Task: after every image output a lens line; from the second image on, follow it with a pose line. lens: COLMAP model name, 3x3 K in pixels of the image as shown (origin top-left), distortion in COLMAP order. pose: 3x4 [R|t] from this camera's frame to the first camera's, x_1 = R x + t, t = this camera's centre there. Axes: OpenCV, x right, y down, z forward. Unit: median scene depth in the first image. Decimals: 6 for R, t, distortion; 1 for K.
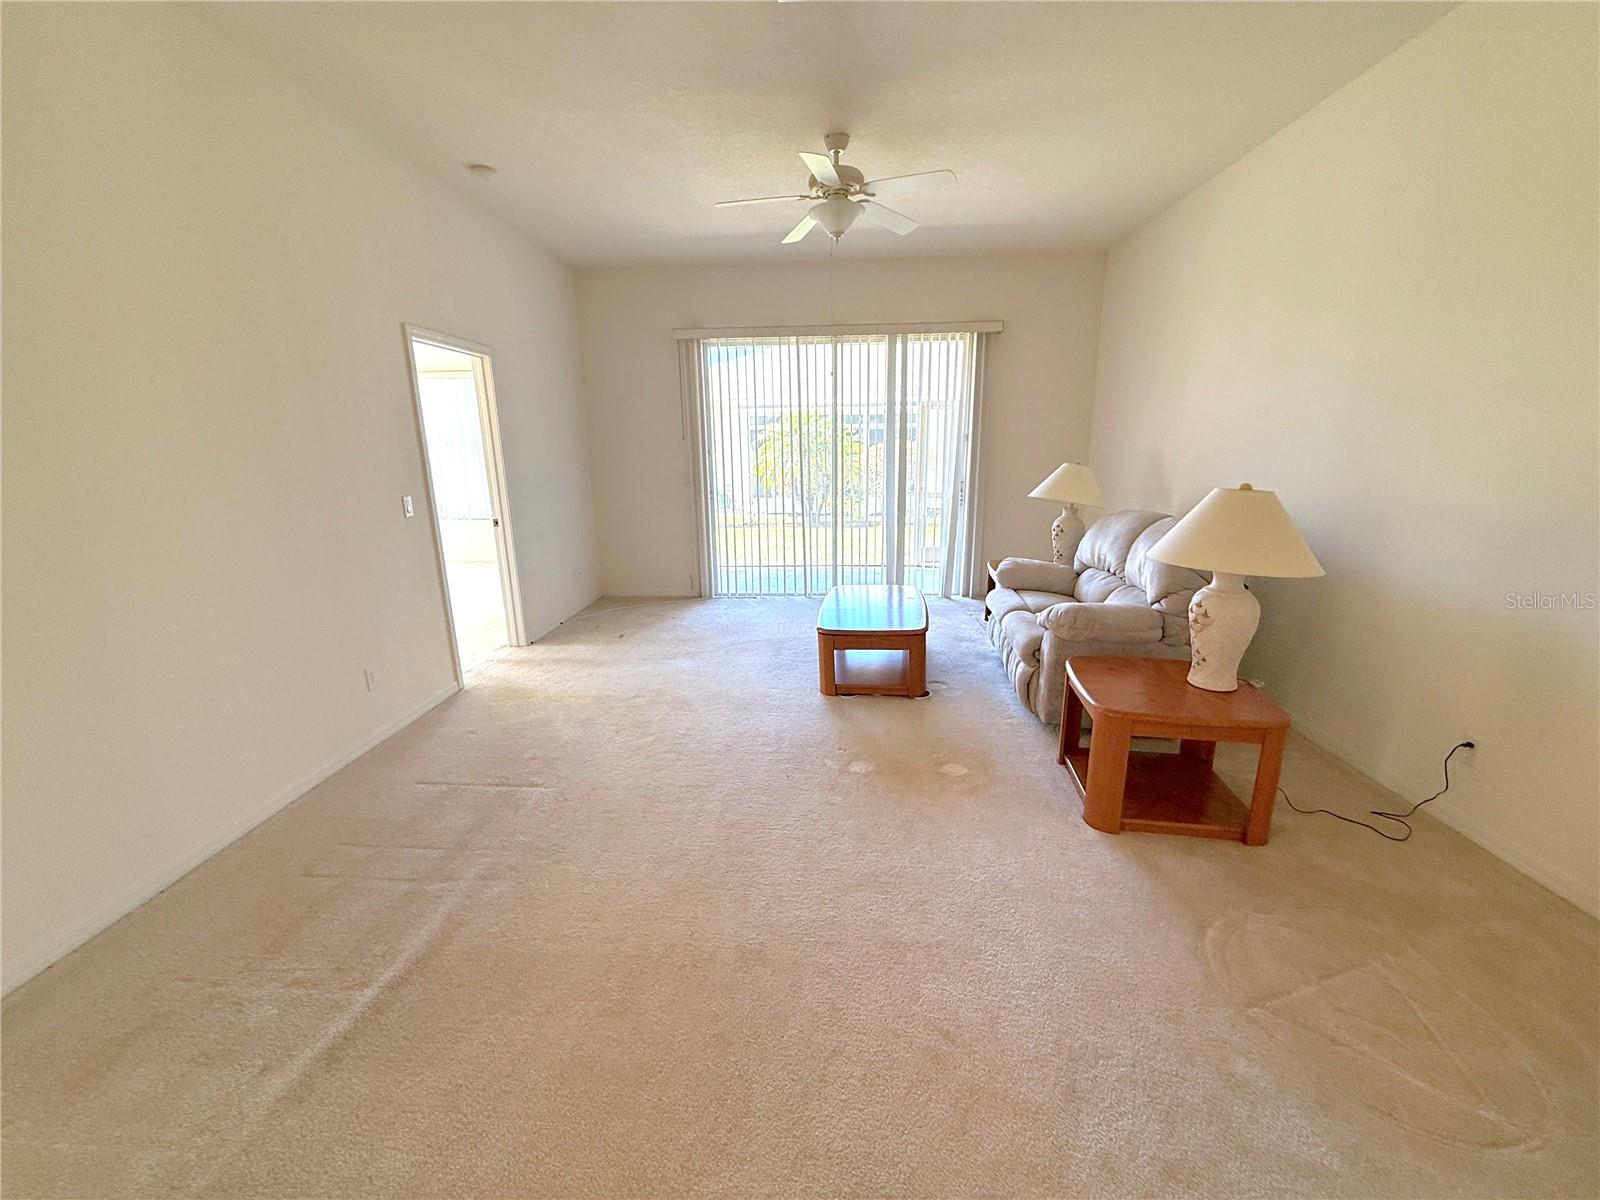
lens RADIAL K [[640.0, 0, 798.5], [0, 640.0, 599.9], [0, 0, 1]] dist [-0.000287, -0.000371]
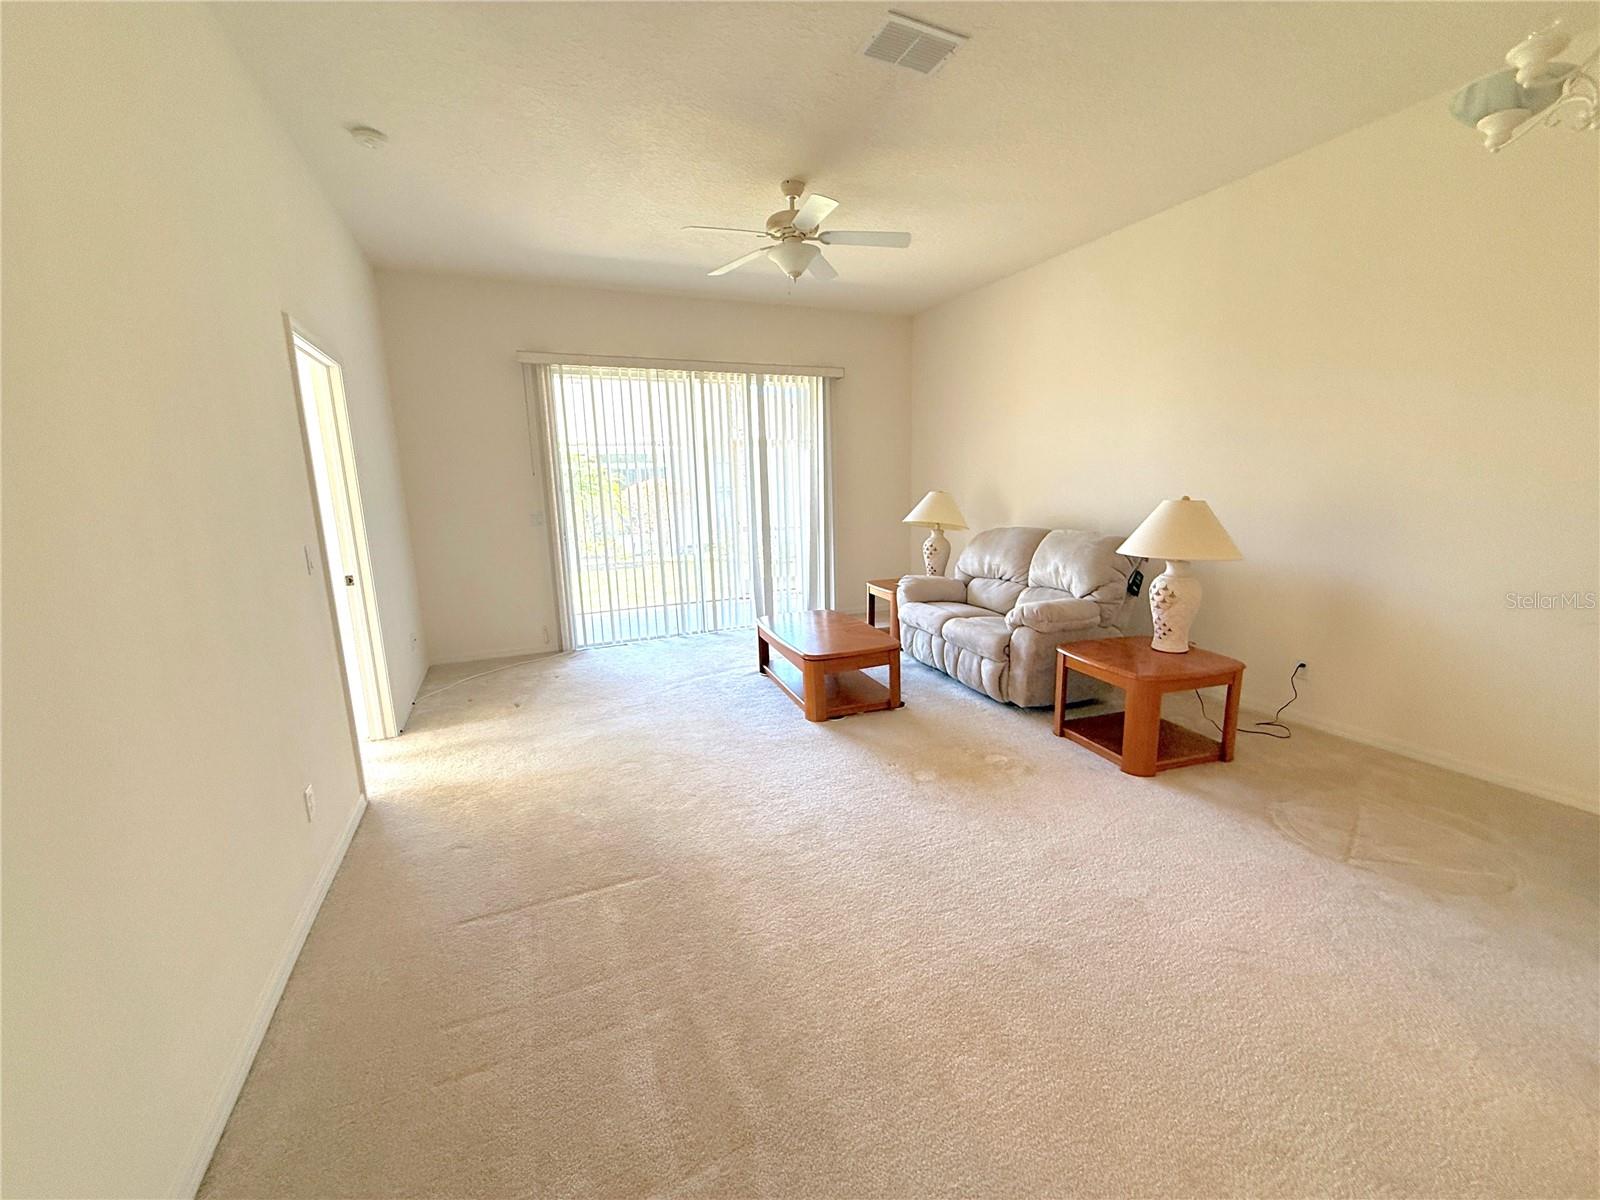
lens RADIAL K [[640.0, 0, 802.6], [0, 640.0, 598.9], [0, 0, 1]] dist [-0.000287, -0.000371]
pose [[0.890698, -0.090882, 0.445419, -0.352936], [0.119321, 0.992197, -0.036159, -0.007093], [-0.438657, 0.085354, 0.894592, 0.087573]]
